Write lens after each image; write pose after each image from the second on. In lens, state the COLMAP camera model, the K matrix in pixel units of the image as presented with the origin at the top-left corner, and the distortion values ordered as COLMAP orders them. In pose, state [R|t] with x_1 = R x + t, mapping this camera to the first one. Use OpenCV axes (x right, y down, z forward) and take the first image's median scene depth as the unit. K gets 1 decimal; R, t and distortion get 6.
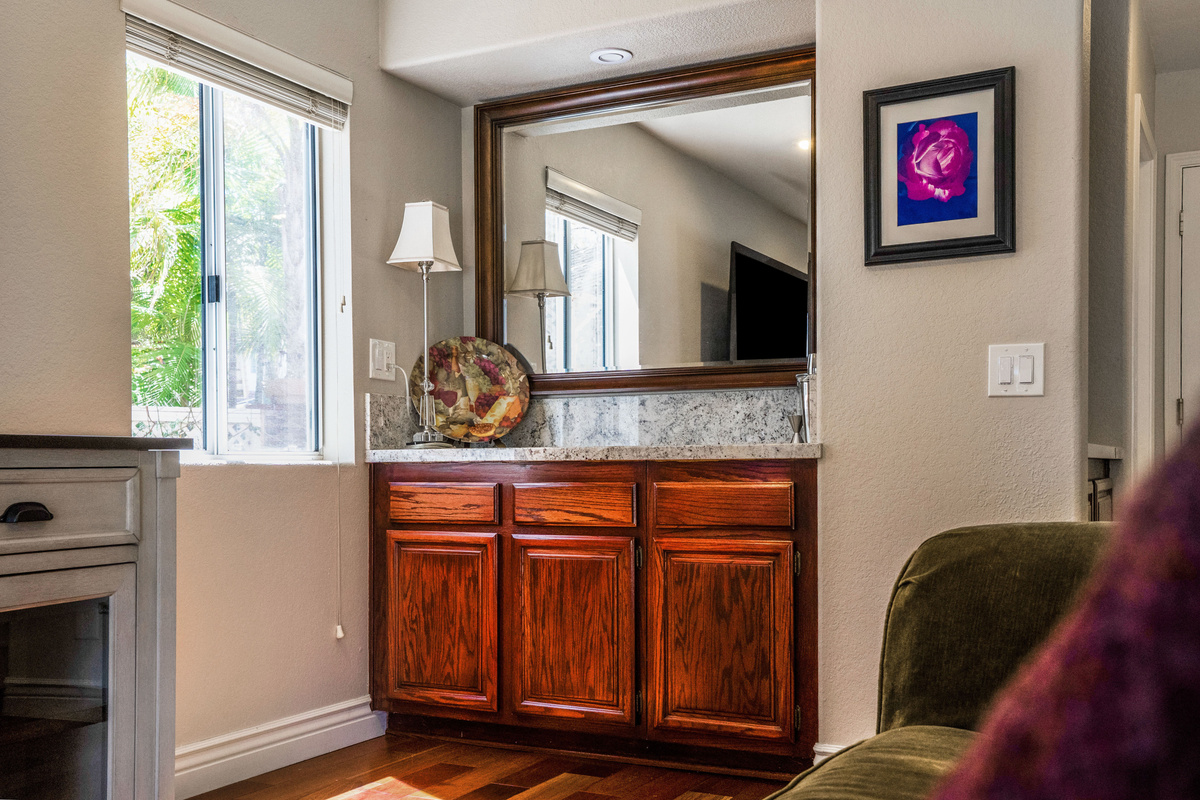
lens RADIAL K [[1208.3, 0, 601.8], [0, 1208.3, 471.1], [0, 0, 1]] dist [0.025728, 0.010229]
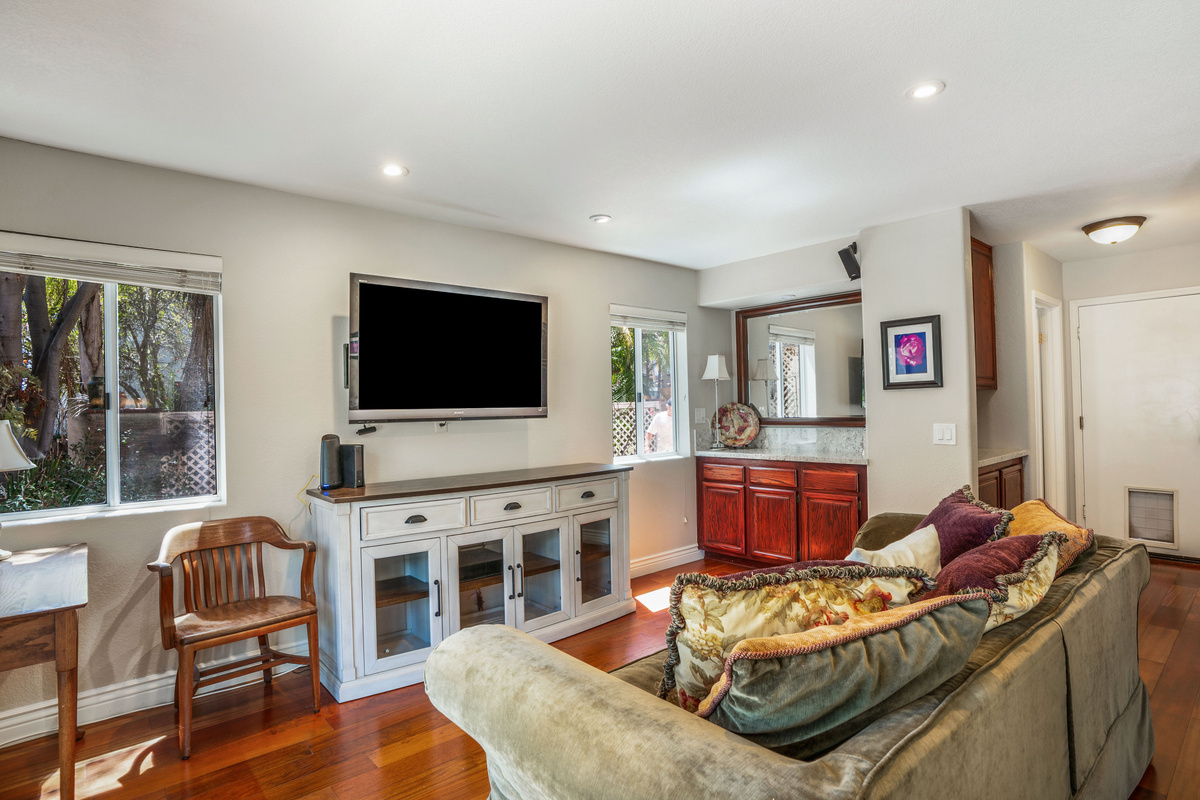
lens RADIAL K [[606.3, 0, 600.0], [0, 606.3, 400.0], [0, 0, 1]] dist [-0.048143, 0.000245]
pose [[0.929418, -0.021903, -0.368379, 0.108319], [0.017983, 0.999739, -0.014069, -0.119658], [0.368591, 0.006451, 0.929569, -0.324976]]
